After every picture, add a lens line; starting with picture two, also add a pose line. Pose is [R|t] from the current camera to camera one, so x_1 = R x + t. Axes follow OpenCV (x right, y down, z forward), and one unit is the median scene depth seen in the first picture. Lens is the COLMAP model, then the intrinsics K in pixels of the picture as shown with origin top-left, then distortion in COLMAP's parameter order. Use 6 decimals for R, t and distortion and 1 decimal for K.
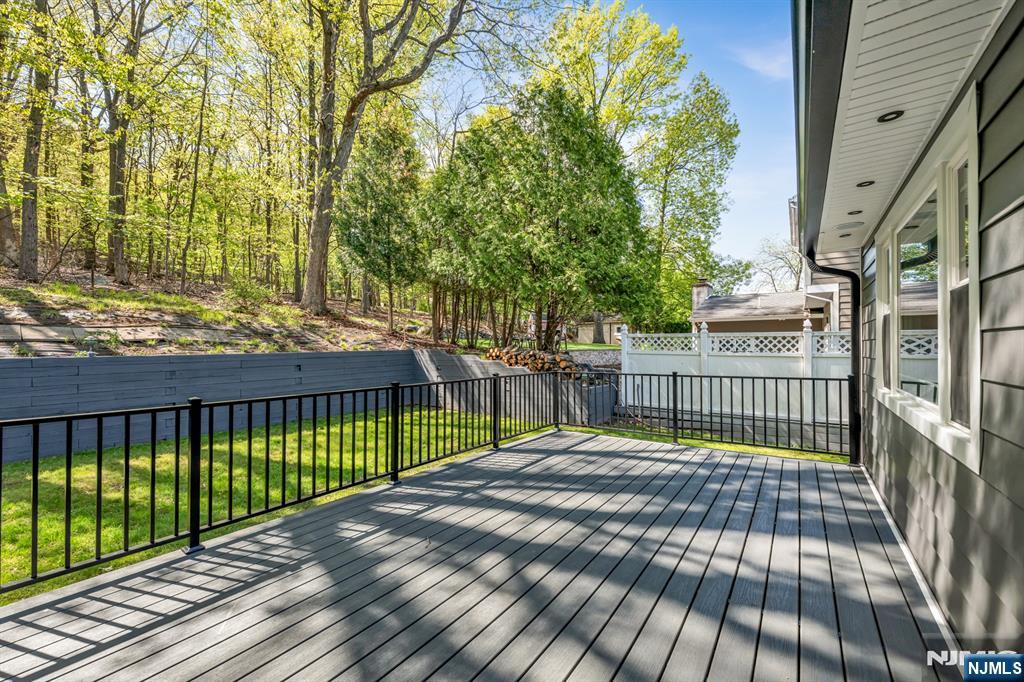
lens RADIAL K [[405.3, 0, 512.0], [0, 405.3, 341.0], [0, 0, 1]] dist [-0.005550, -0.000016]
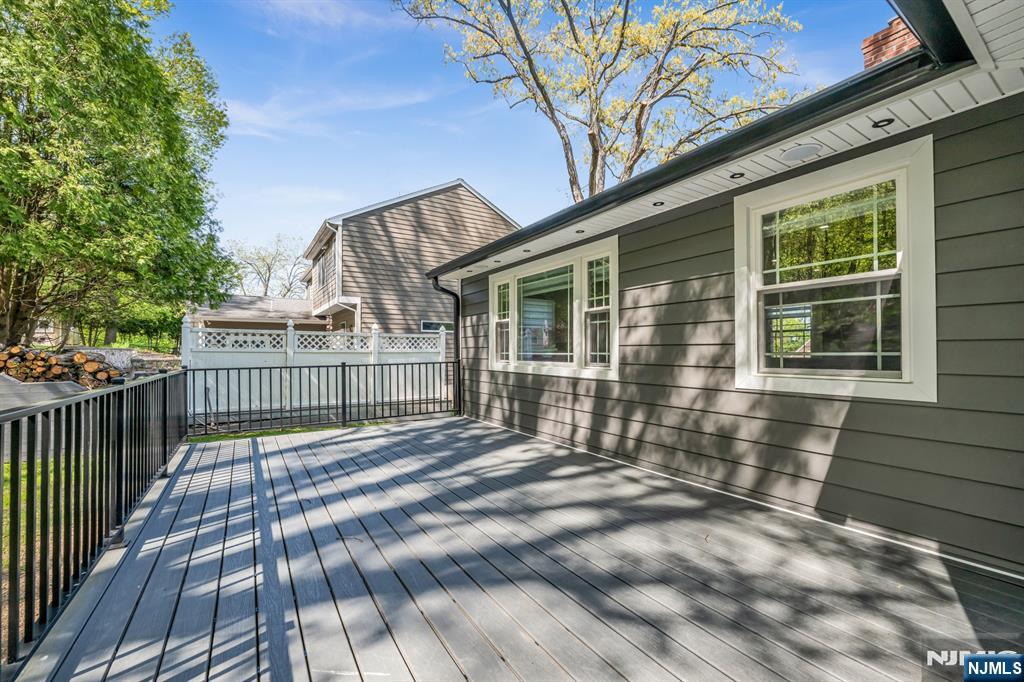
lens RADIAL K [[405.3, 0, 512.0], [0, 405.3, 341.0], [0, 0, 1]] dist [-0.005550, -0.000016]
pose [[0.386774, 0.024990, 0.921836, -0.742990], [-0.013771, 0.999678, -0.021322, 0.061505], [-0.922072, -0.004447, 0.386994, 0.272927]]
